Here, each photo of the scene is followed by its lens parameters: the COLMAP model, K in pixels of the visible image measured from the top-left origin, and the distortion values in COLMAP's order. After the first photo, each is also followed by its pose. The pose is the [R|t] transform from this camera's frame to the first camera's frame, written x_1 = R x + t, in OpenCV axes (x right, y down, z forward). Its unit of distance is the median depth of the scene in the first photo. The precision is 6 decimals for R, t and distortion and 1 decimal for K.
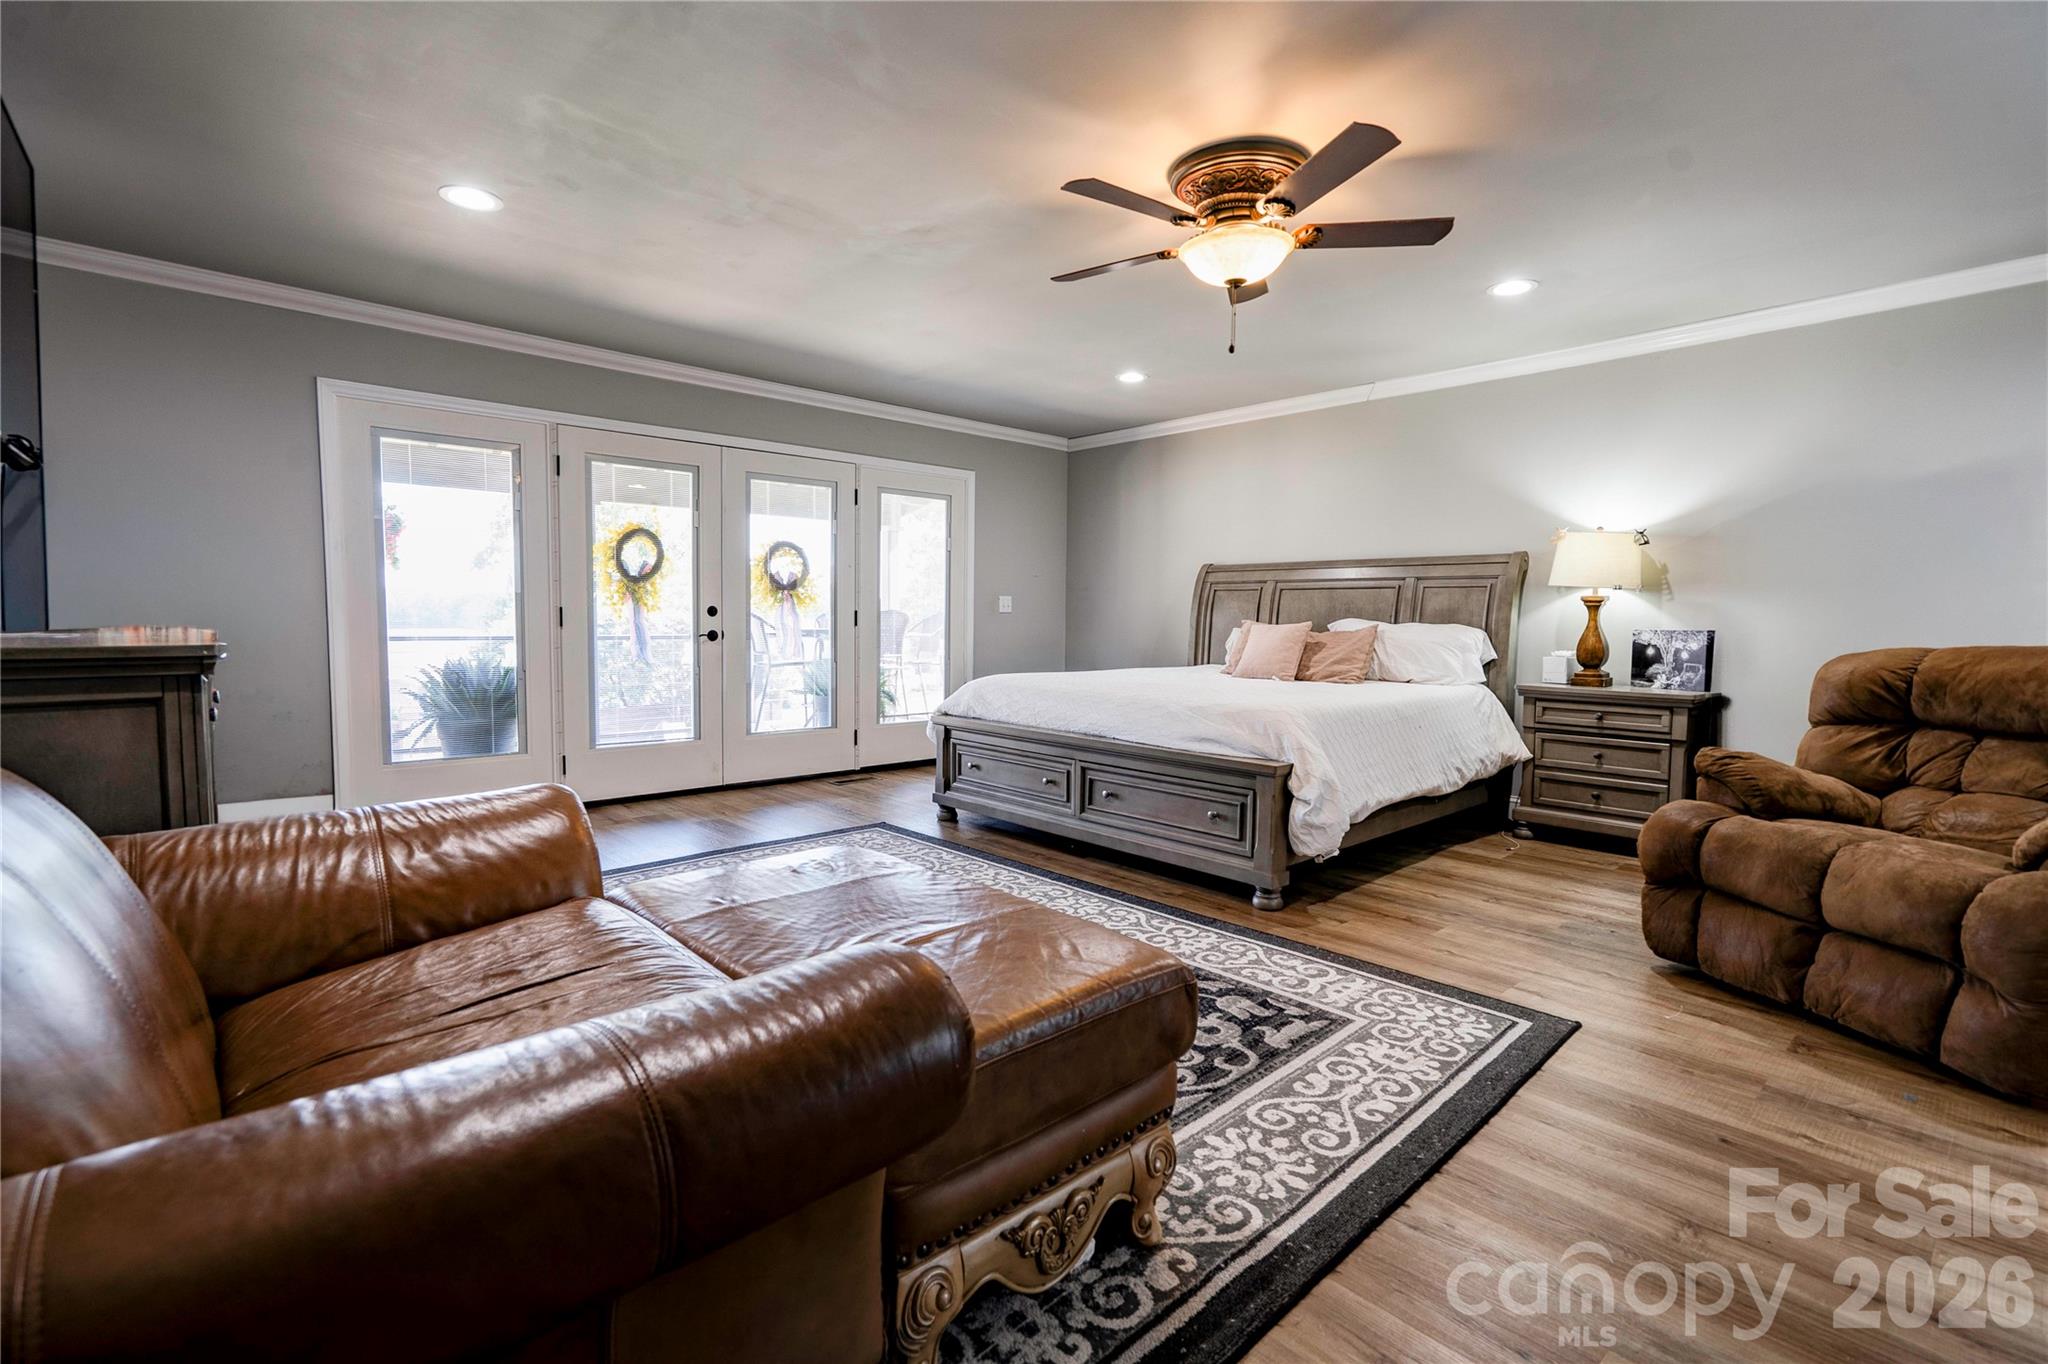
lens RADIAL K [[935.4, 0, 1024.2], [0, 935.4, 680.9], [0, 0, 1]] dist [0.010646, 0.001504]
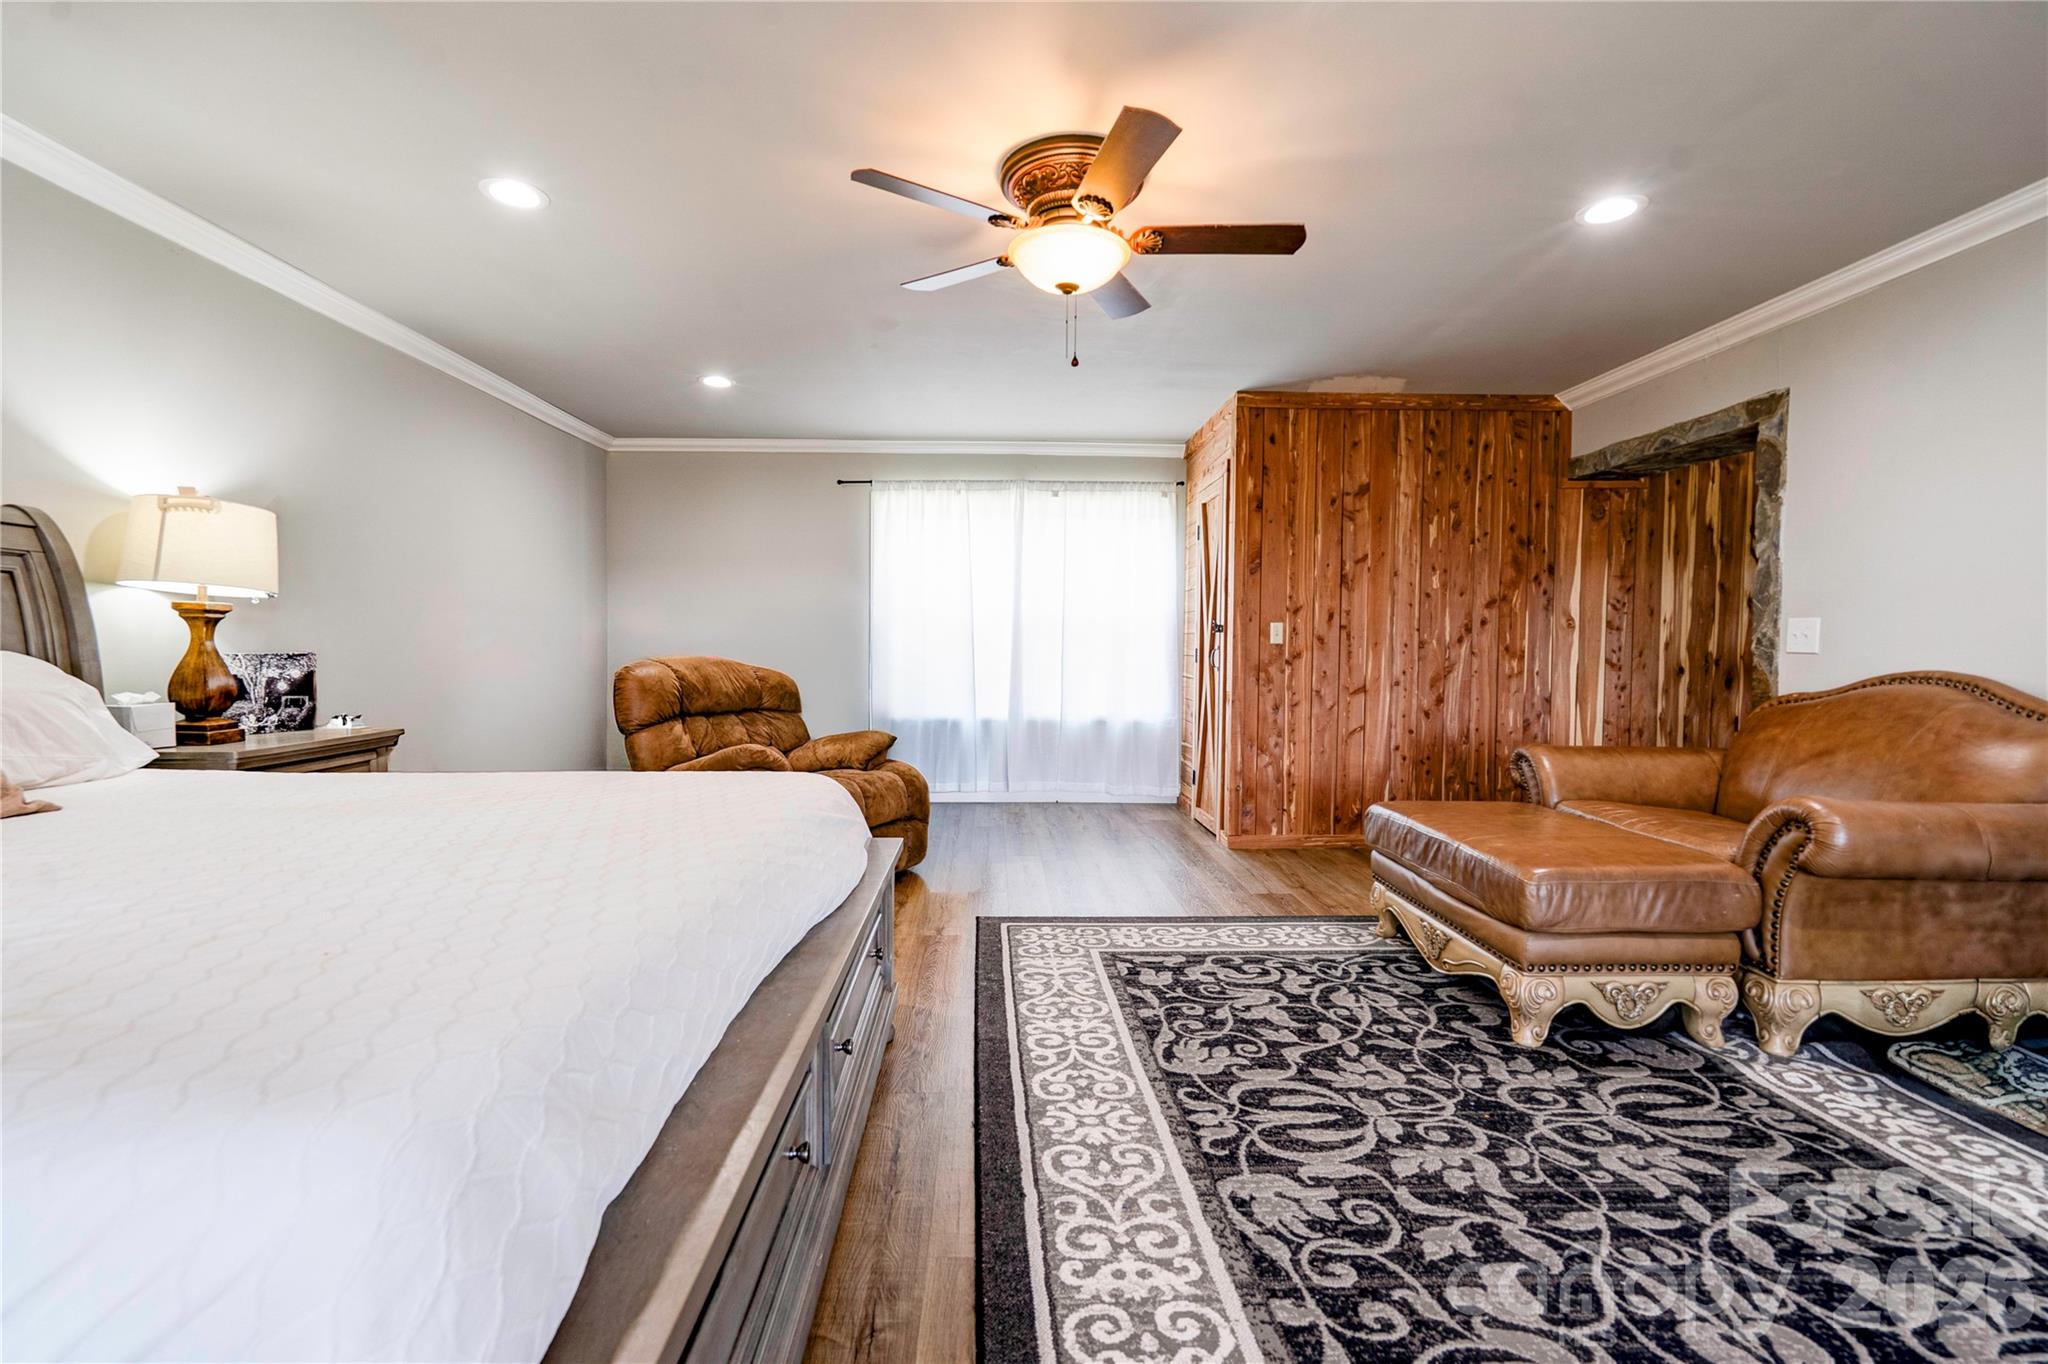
lens RADIAL K [[935.4, 0, 1021.1], [0, 935.4, 688.3], [0, 0, 1]] dist [0.010646, 0.001504]
pose [[-0.758557, -0.032799, 0.650780, -0.383945], [0.037387, 0.994896, 0.093722, -0.121344], [-0.650533, 0.095424, -0.753459, 1.942006]]
